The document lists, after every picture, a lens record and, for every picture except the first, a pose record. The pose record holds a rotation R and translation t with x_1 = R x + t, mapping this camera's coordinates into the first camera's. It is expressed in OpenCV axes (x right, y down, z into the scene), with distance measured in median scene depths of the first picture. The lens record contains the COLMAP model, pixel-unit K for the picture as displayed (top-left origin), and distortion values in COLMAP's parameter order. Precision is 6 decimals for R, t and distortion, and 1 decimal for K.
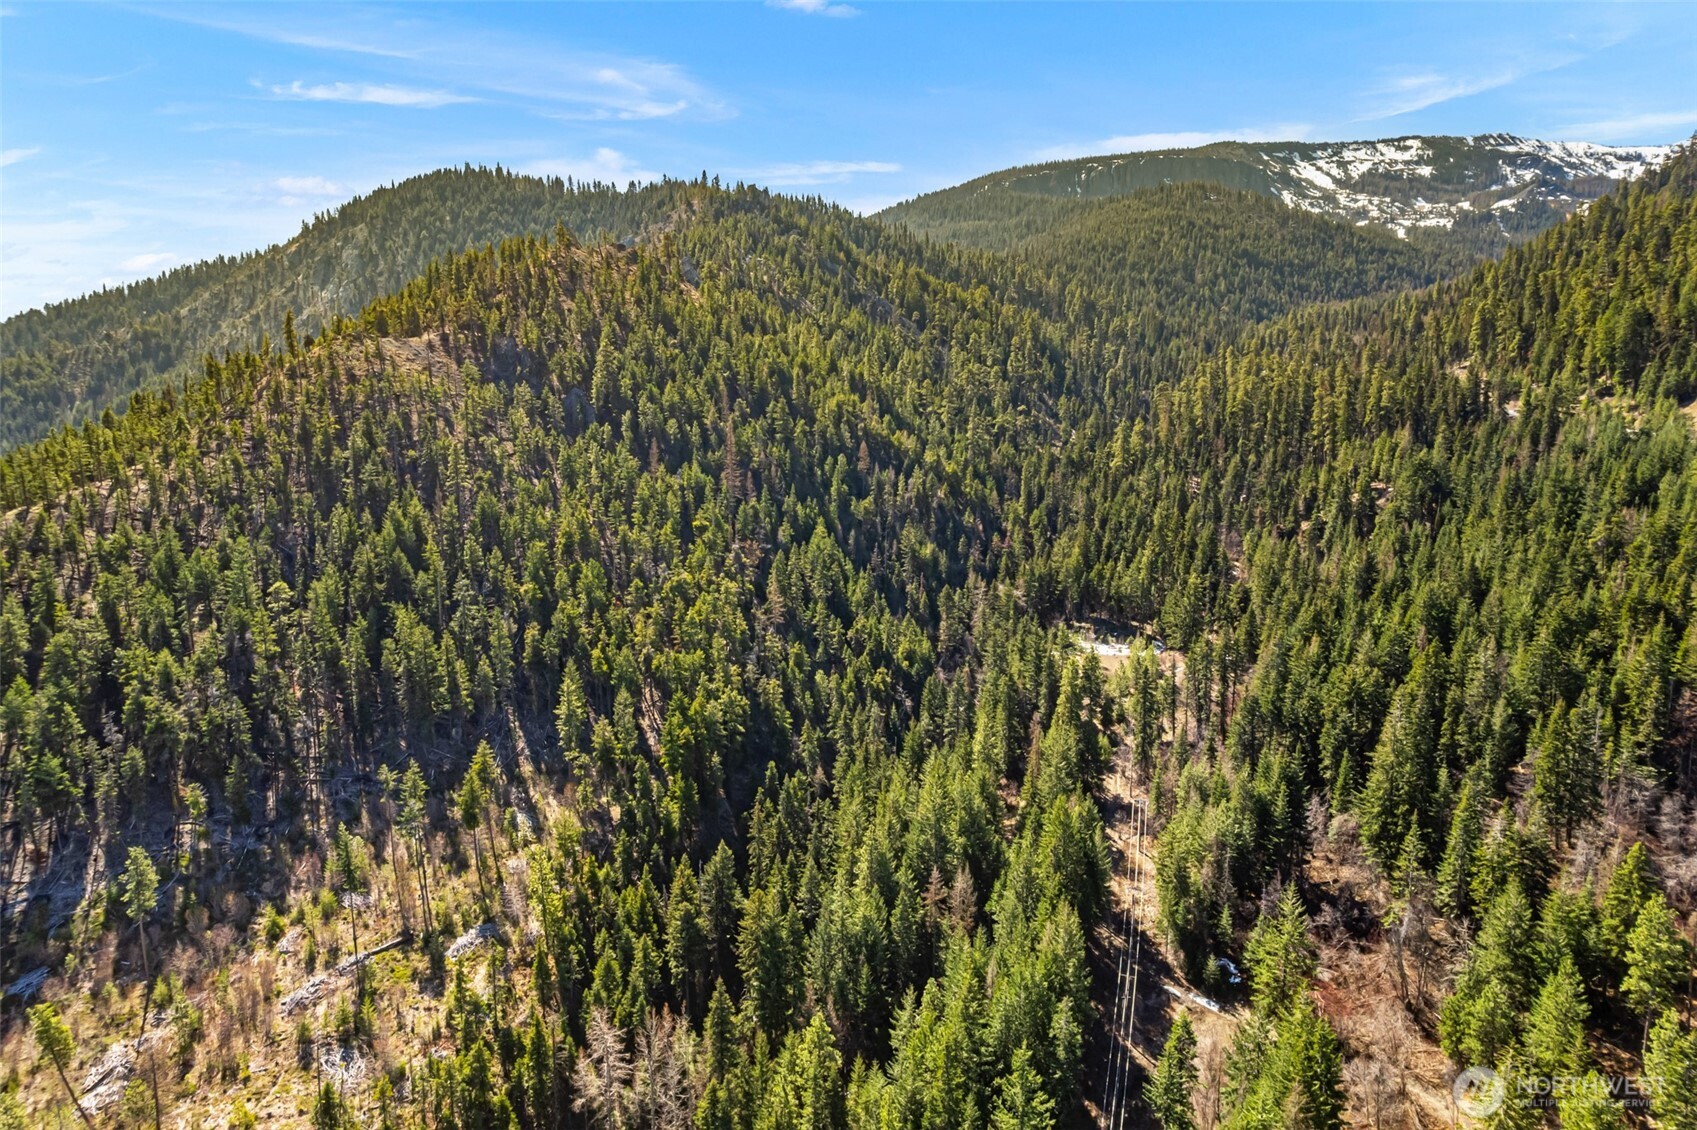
lens RADIAL K [[1118.5, 0, 848.5], [0, 1118.5, 565.0], [0, 0, 1]] dist [-0.066056, 0.059692]
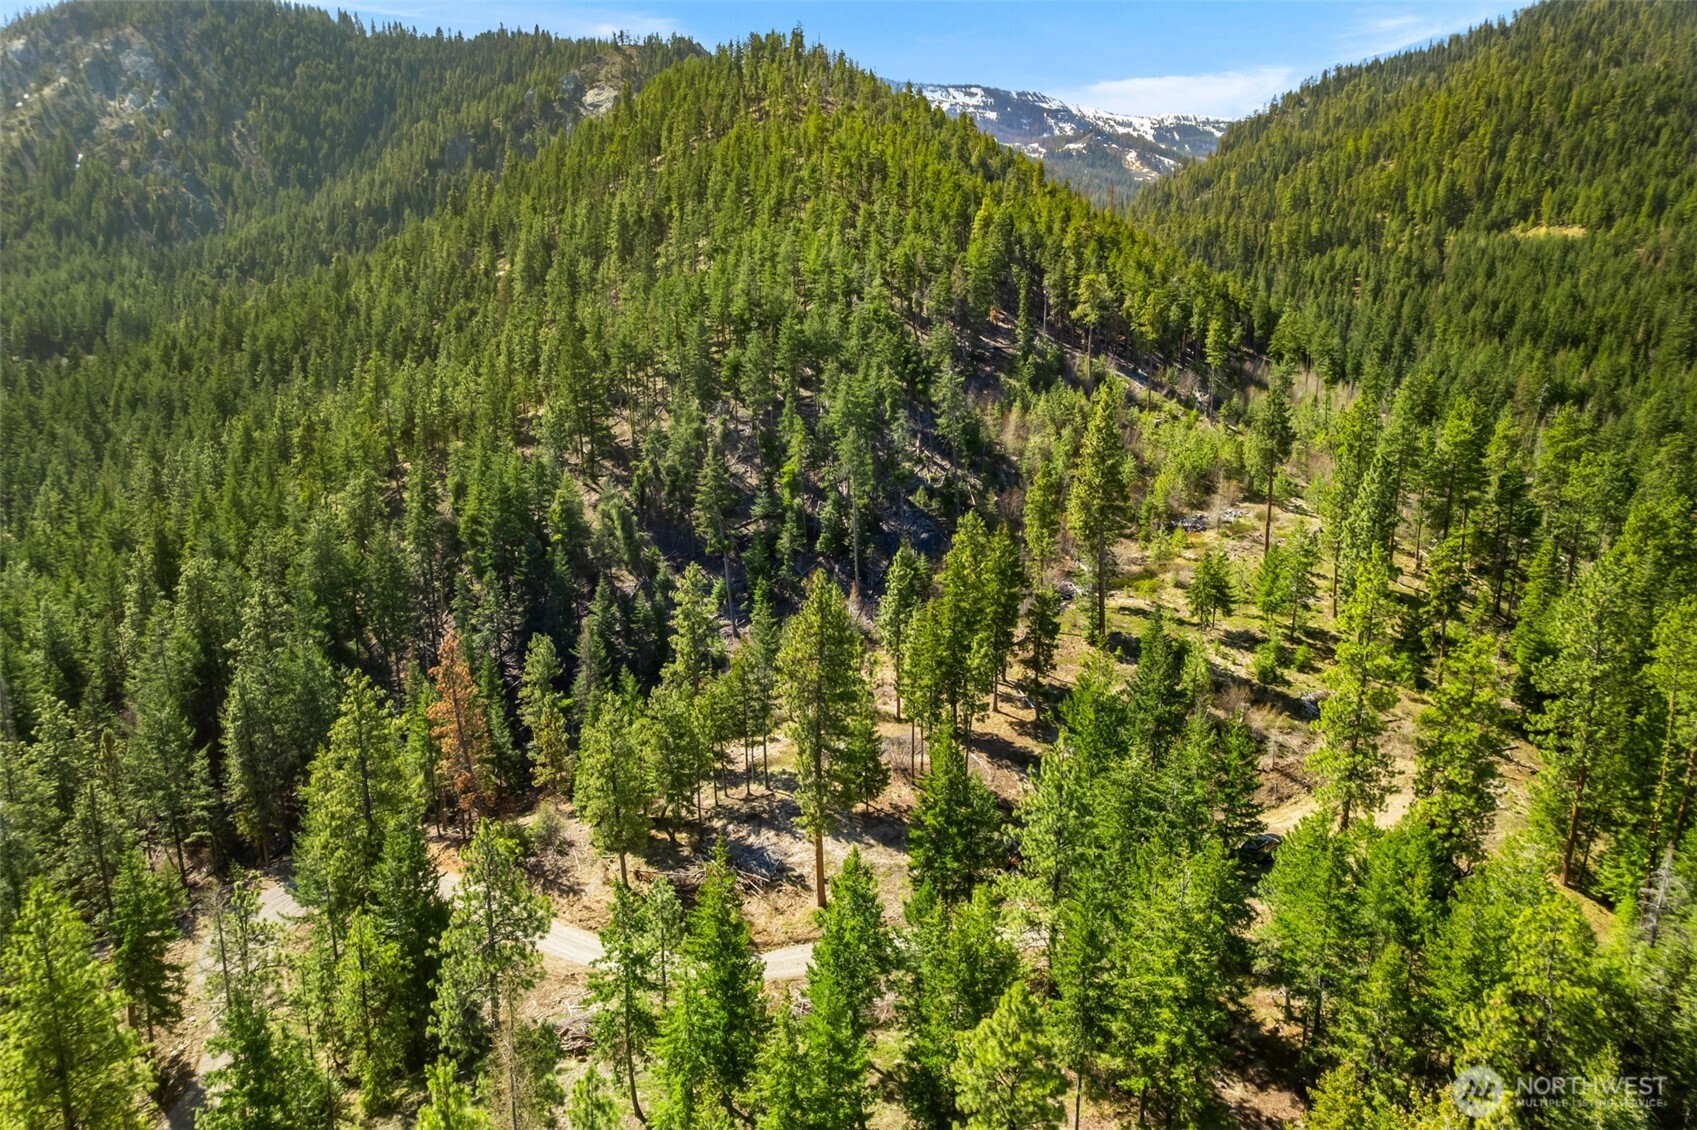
lens RADIAL K [[1087.1, 0, 843.9], [0, 1087.1, 566.1], [0, 0, 1]] dist [-0.094100, 0.091666]
pose [[0.913092, -0.063364, 0.402801, -0.840786], [0.034207, 0.996273, 0.079180, 0.194020], [-0.406317, -0.058520, 0.911856, -0.064851]]
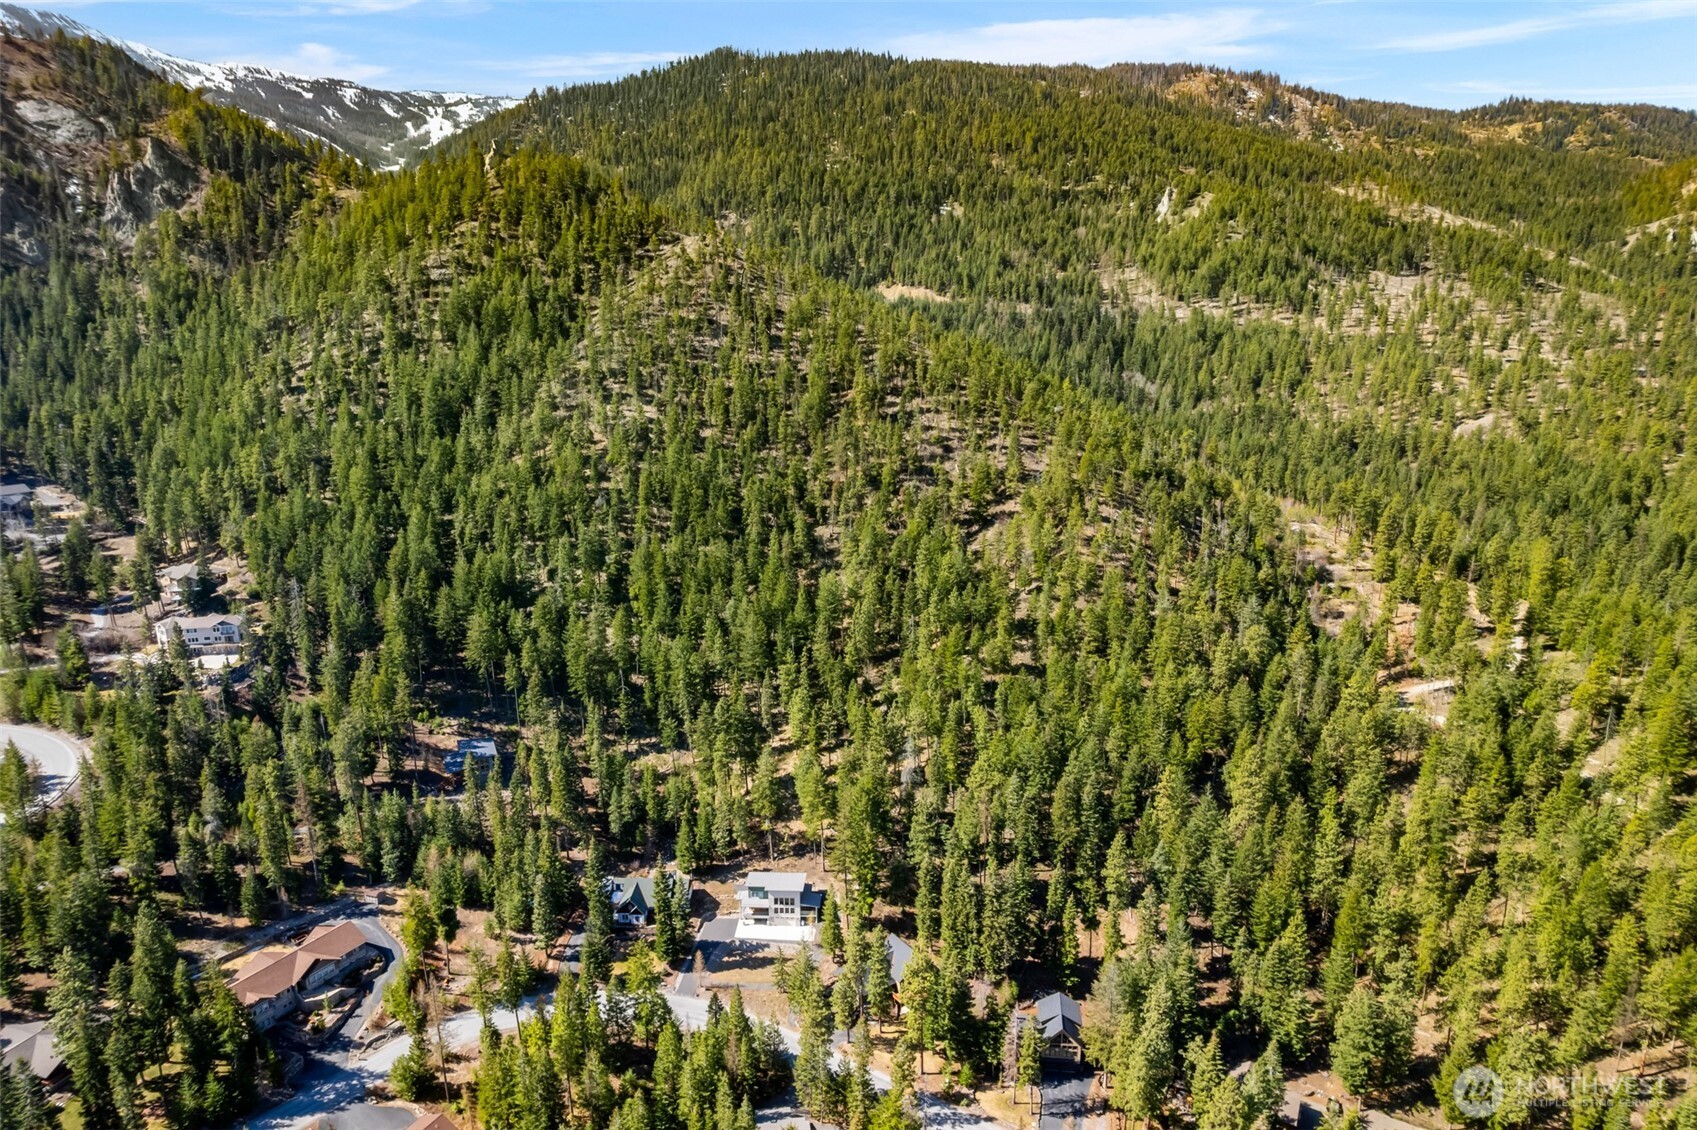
lens RADIAL K [[1082.9, 0, 848.0], [0, 1082.9, 574.1], [0, 0, 1]] dist [-0.084847, 0.075530]
pose [[0.301452, -0.233058, 0.924560, -1.730538], [0.127071, 0.970837, 0.203292, -0.032072], [-0.944976, 0.056202, 0.322276, 0.354467]]
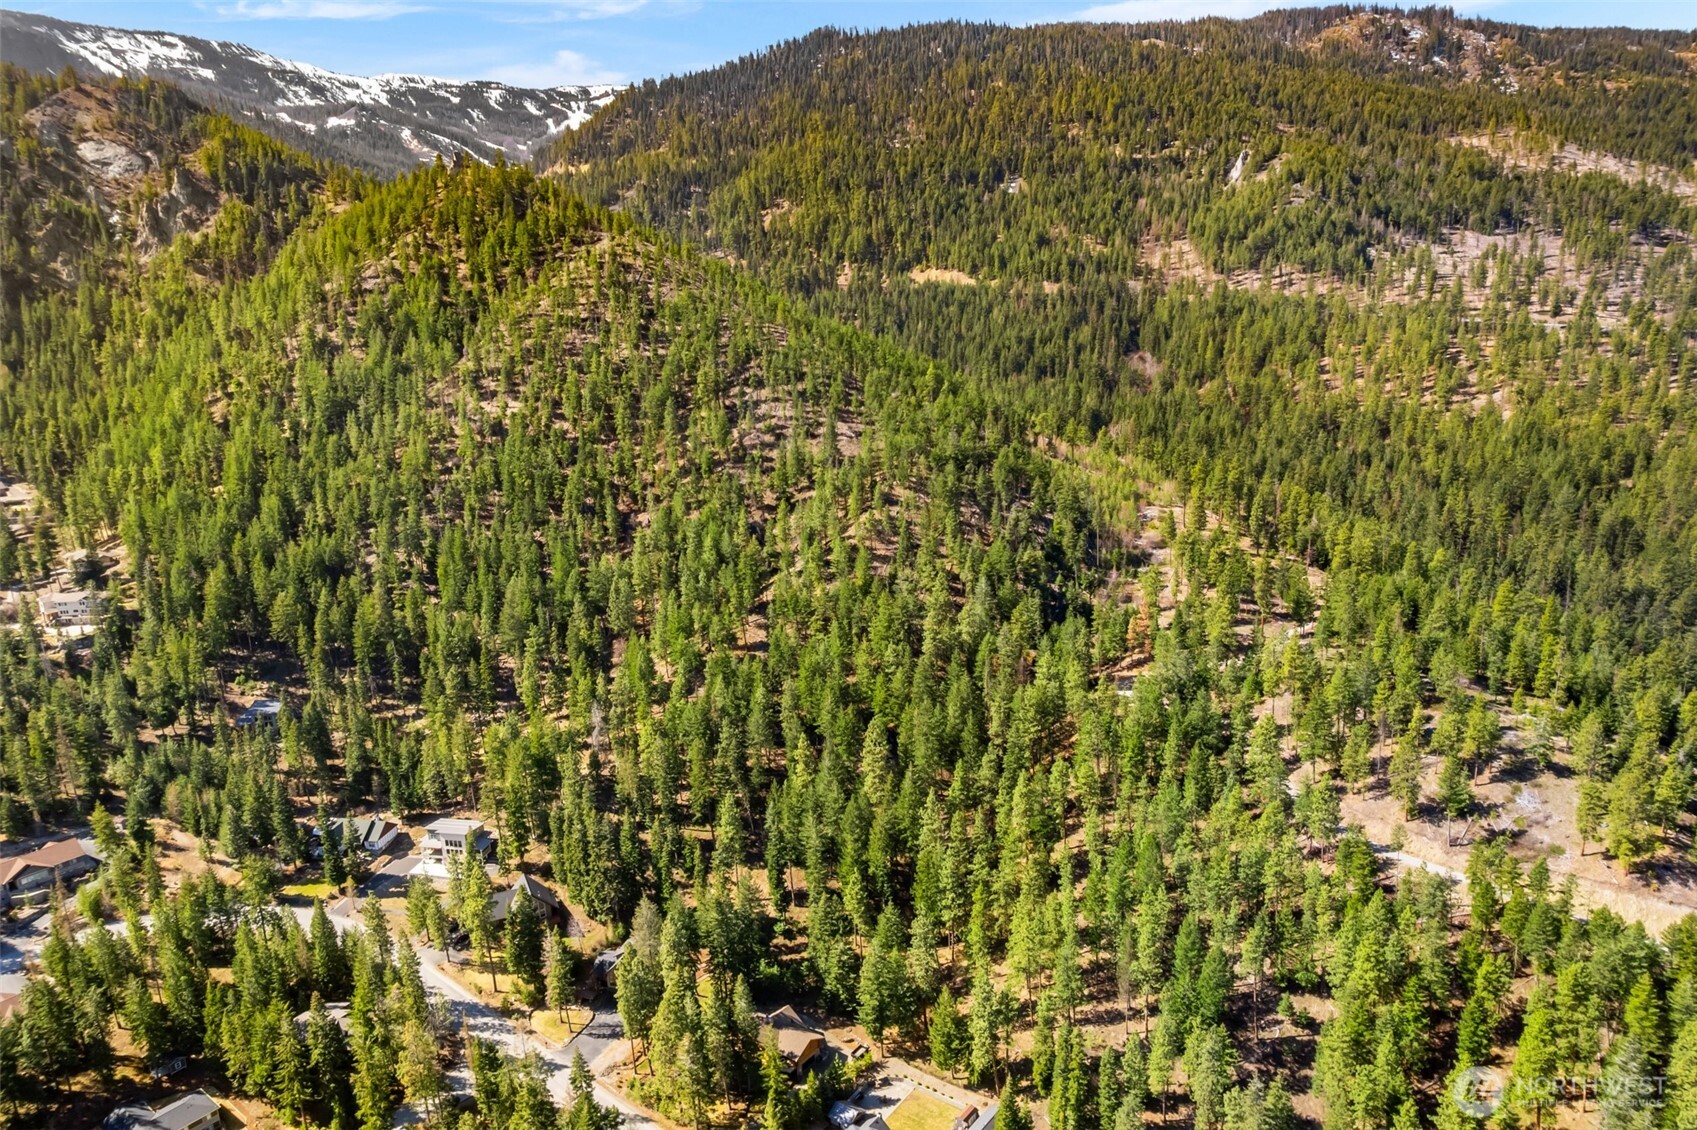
lens RADIAL K [[1156.8, 0, 844.8], [0, 1156.8, 569.6], [0, 0, 1]] dist [-0.090860, 0.087612]
pose [[0.451665, -0.228113, 0.862533, -1.691336], [0.156904, 0.972003, 0.174902, 0.014723], [-0.878282, 0.056338, 0.474812, -0.011669]]
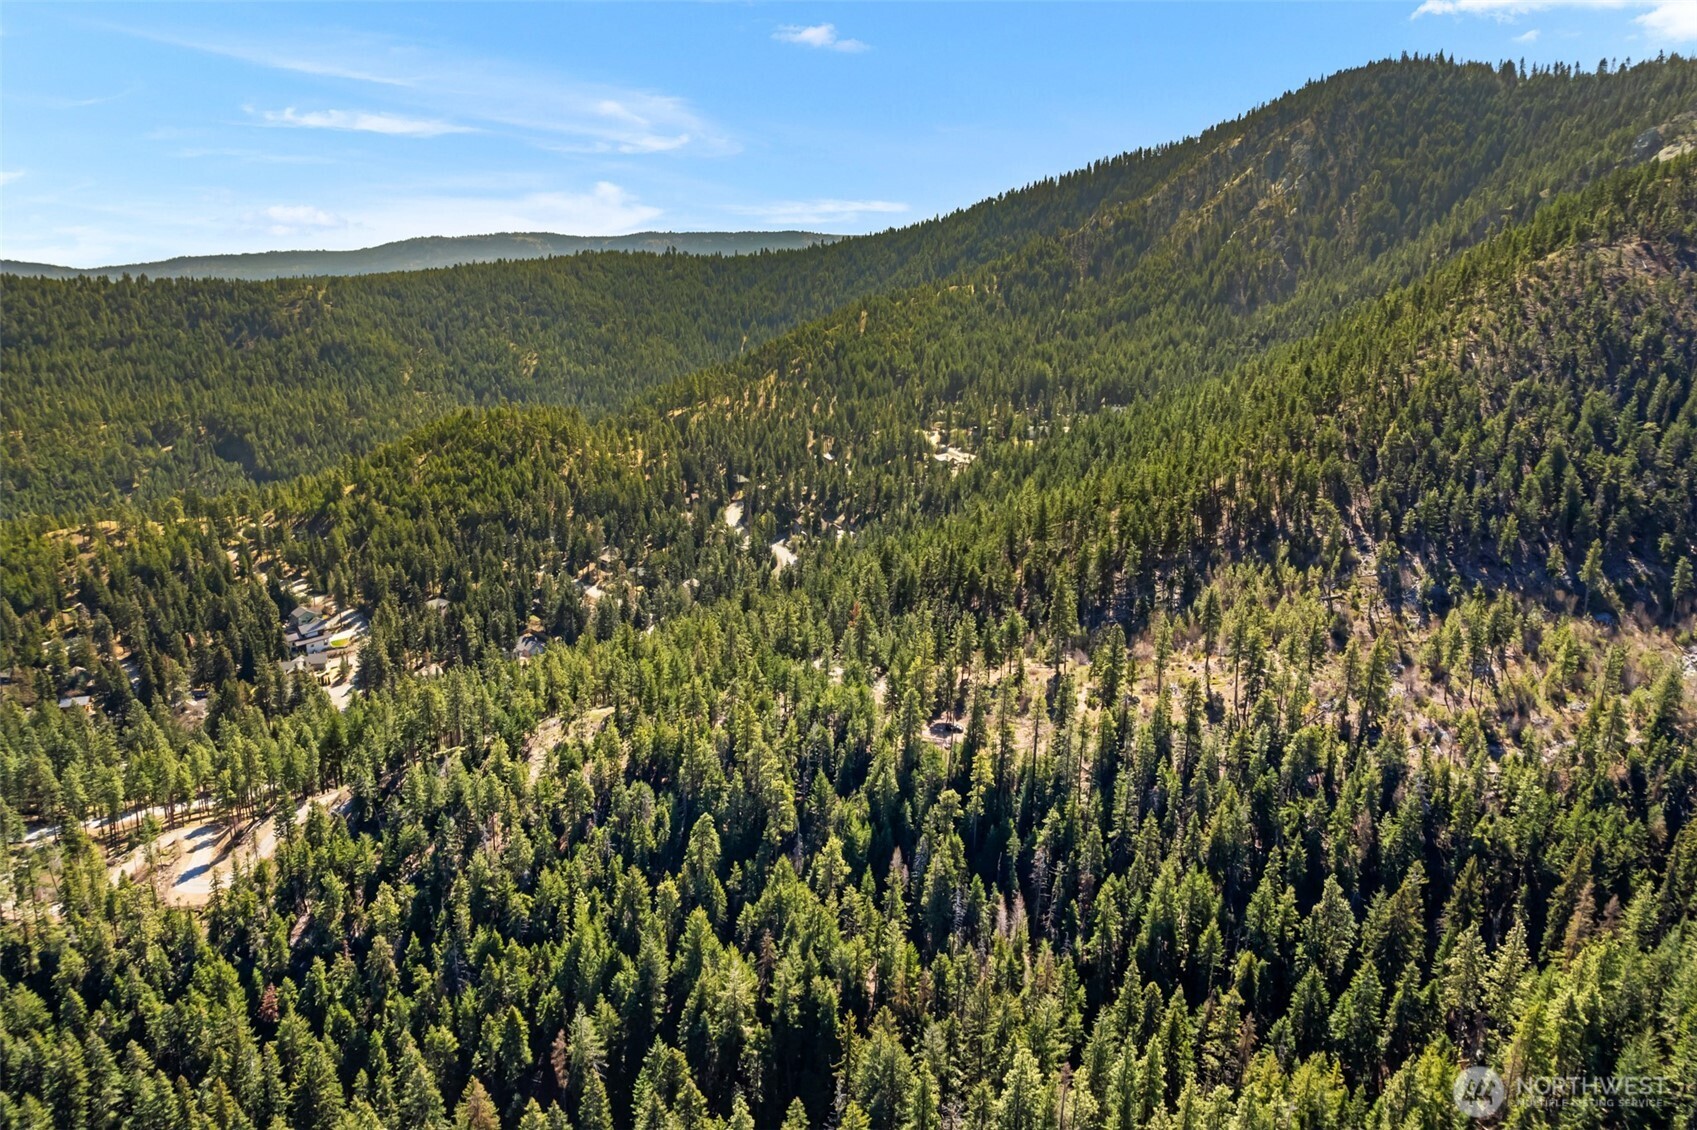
lens RADIAL K [[1156.8, 0, 844.8], [0, 1156.8, 569.6], [0, 0, 1]] dist [-0.090860, 0.087612]
pose [[0.809182, 0.167614, -0.563142, -0.309521], [-0.110333, 0.984743, 0.134562, 0.078538], [0.577105, -0.046752, 0.815331, -0.560670]]
